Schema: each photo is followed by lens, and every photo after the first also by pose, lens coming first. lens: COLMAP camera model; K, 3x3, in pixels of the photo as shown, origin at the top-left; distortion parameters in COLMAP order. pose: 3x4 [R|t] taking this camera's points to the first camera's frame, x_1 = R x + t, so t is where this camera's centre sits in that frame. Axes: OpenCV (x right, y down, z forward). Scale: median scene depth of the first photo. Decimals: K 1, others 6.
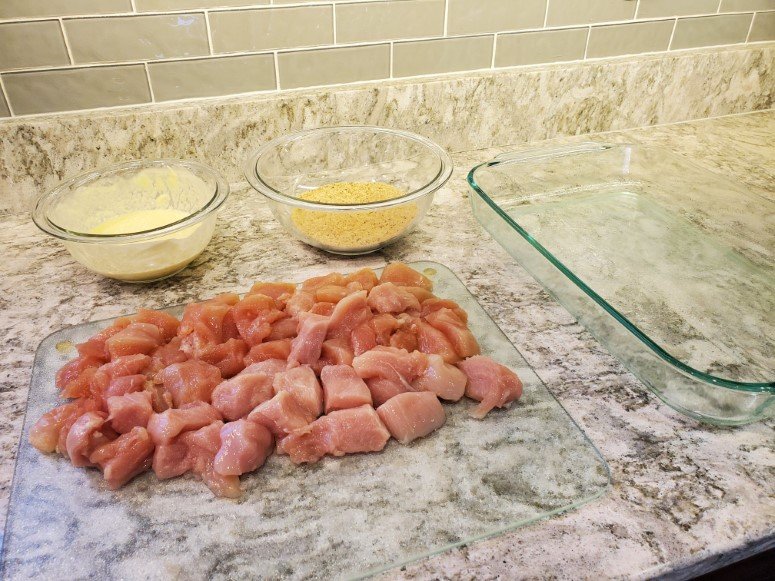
lens RADIAL K [[631.8, 0, 389.6], [0, 631.8, 284.4], [0, 0, 1]] dist [-0.006834, -0.003464]
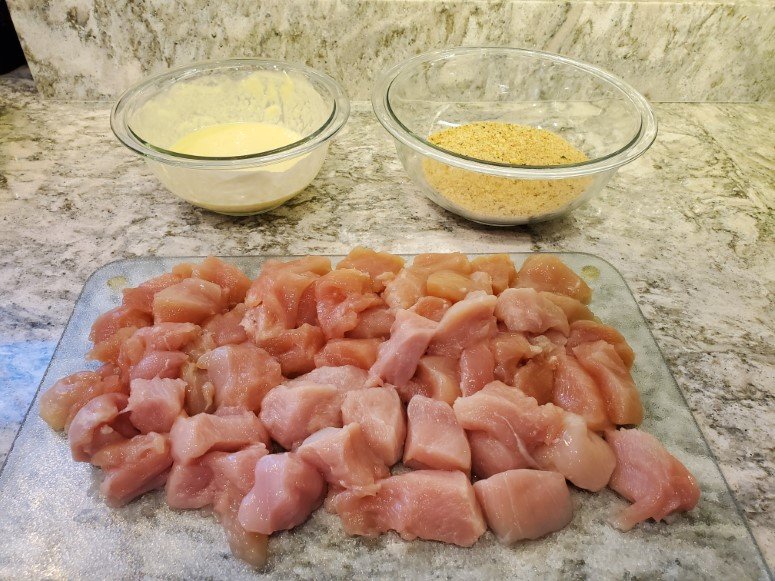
lens RADIAL K [[631.8, 0, 384.3], [0, 631.8, 285.4], [0, 0, 1]] dist [-0.006834, -0.003464]
pose [[0.958306, 0.207856, -0.196075, -0.020897], [-0.179322, 0.971714, 0.153672, -0.086785], [0.222470, -0.112104, 0.968473, 0.278091]]
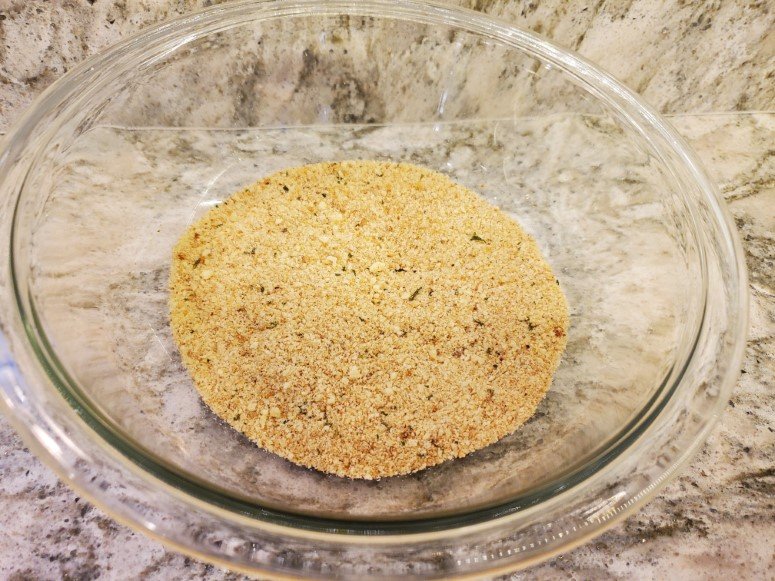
lens RADIAL K [[631.8, 0, 385.9], [0, 631.8, 289.0], [0, 0, 1]] dist [-0.006834, -0.003464]
pose [[0.978947, 0.195642, -0.058195, -0.326687], [-0.168393, 0.935233, 0.311420, -0.270267], [0.115353, -0.295064, 0.948489, 0.843290]]
